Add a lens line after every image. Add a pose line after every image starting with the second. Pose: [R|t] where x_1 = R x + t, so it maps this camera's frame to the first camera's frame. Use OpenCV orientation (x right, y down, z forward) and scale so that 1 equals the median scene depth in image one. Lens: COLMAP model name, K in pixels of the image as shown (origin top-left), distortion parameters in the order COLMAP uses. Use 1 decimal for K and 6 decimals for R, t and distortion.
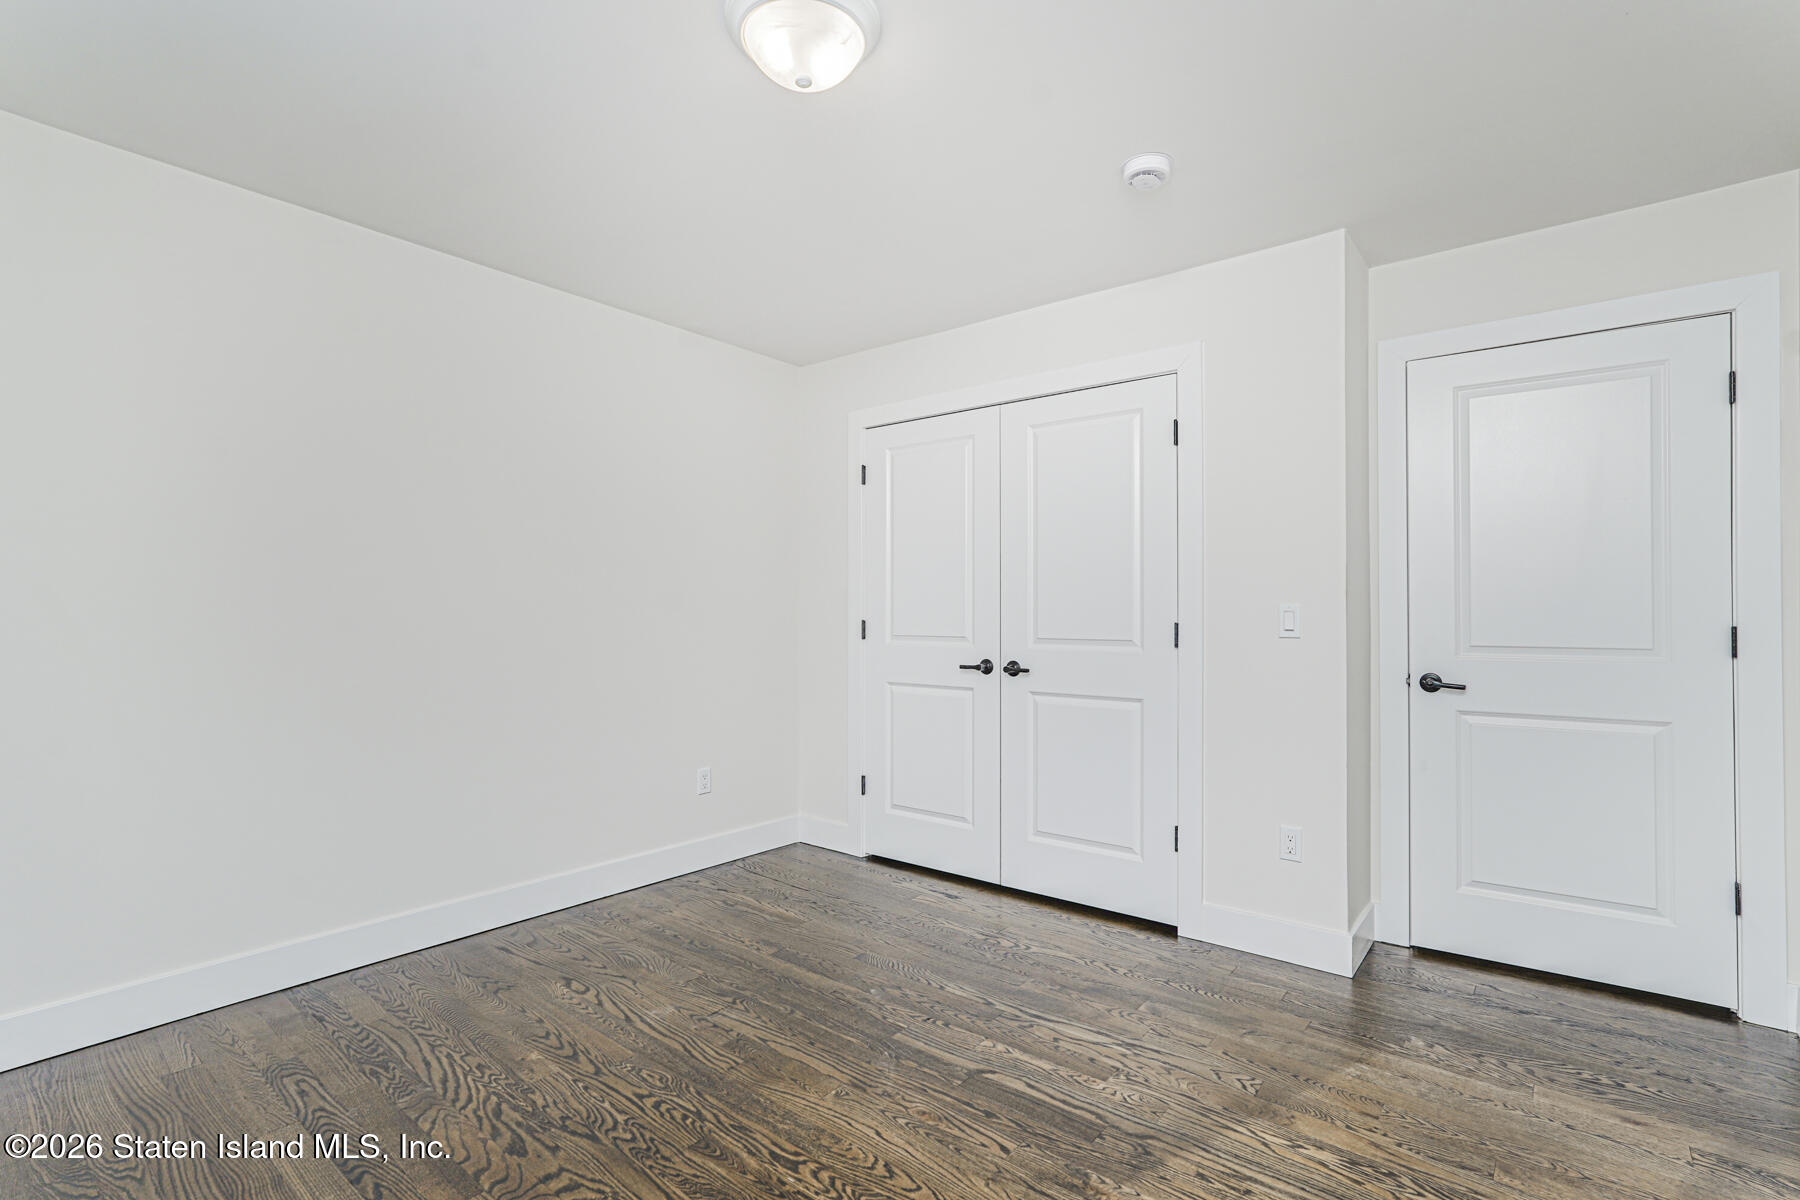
lens RADIAL K [[839.7, 0, 898.5], [0, 839.7, 608.3], [0, 0, 1]] dist [-0.005475, -0.000032]
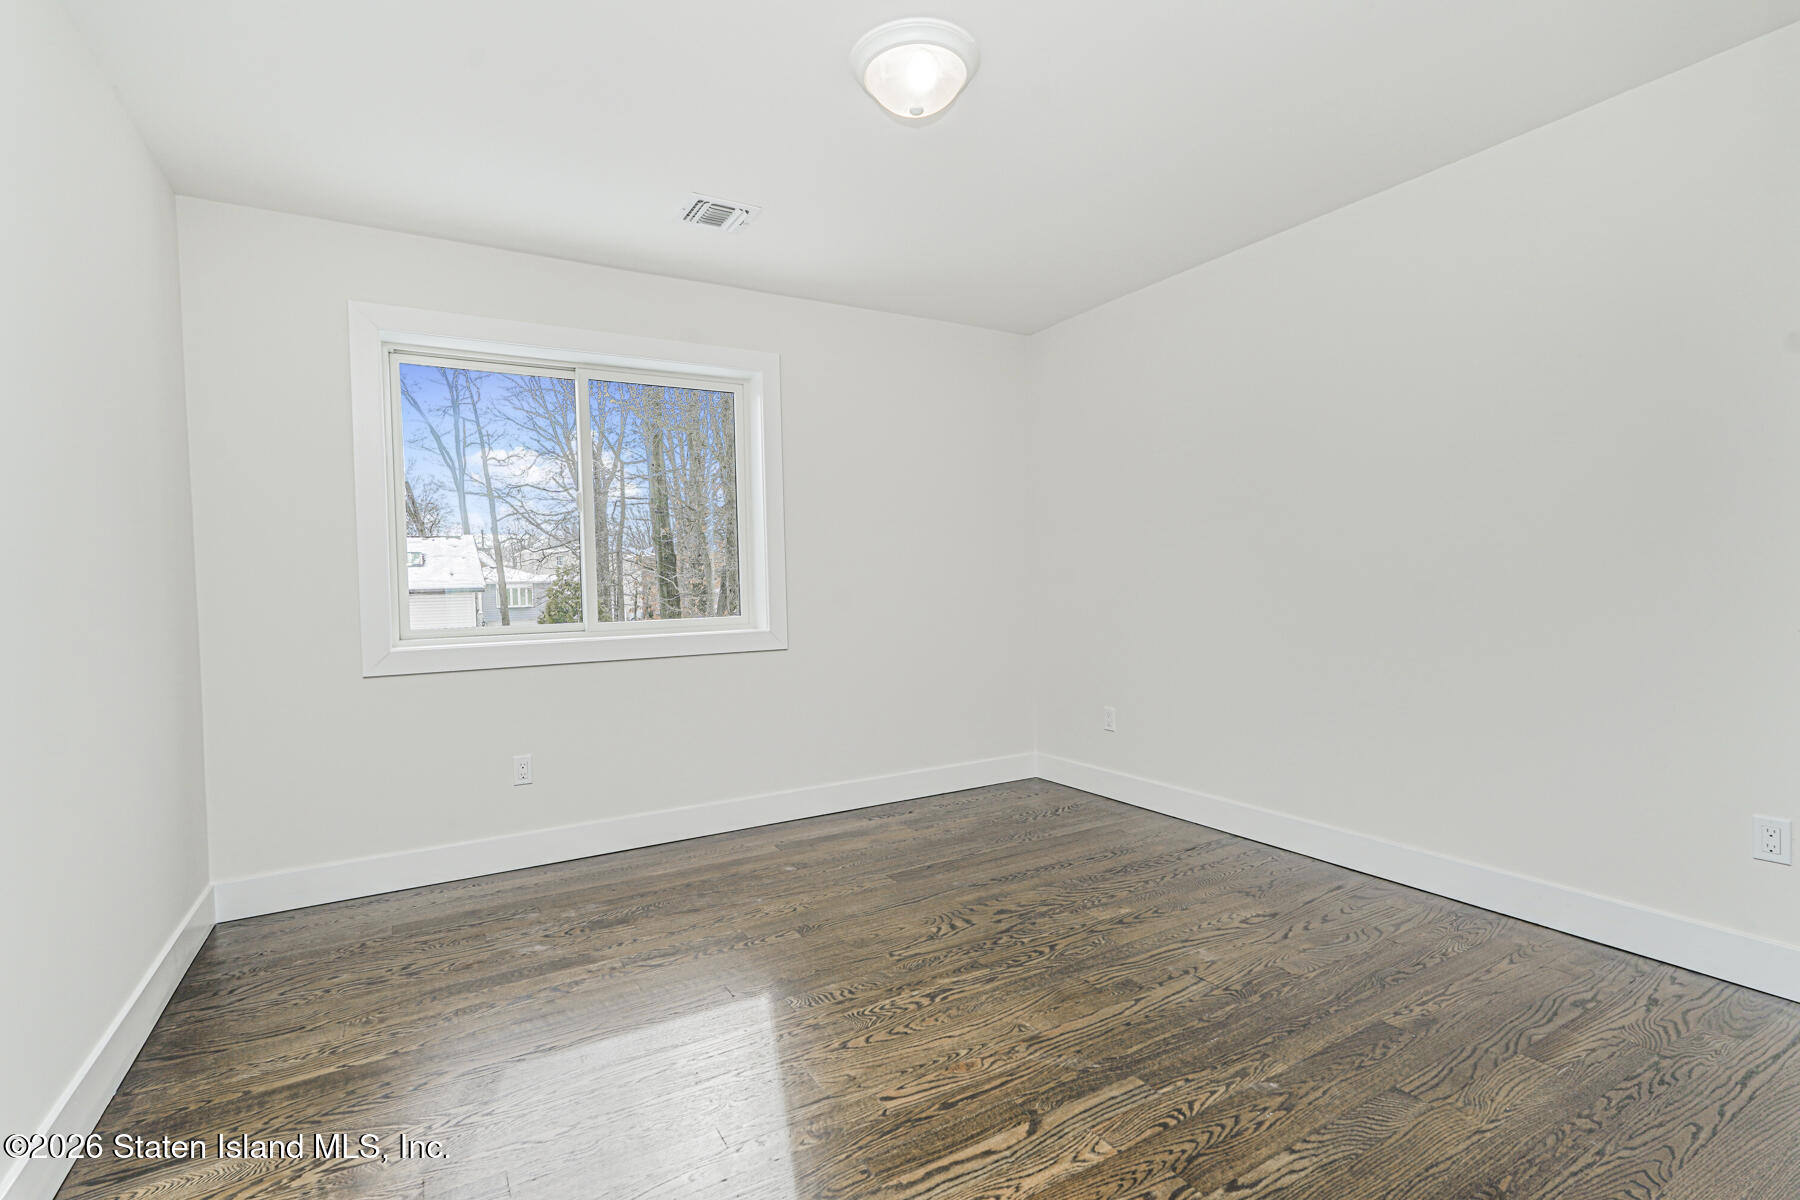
lens RADIAL K [[839.7, 0, 902.0], [0, 839.7, 601.7], [0, 0, 1]] dist [-0.005475, -0.000032]
pose [[-0.348139, 0.026998, -0.937054, 0.822272], [0.024906, 0.999499, 0.019544, 0.037598], [0.937112, -0.016535, -0.348637, 1.098796]]
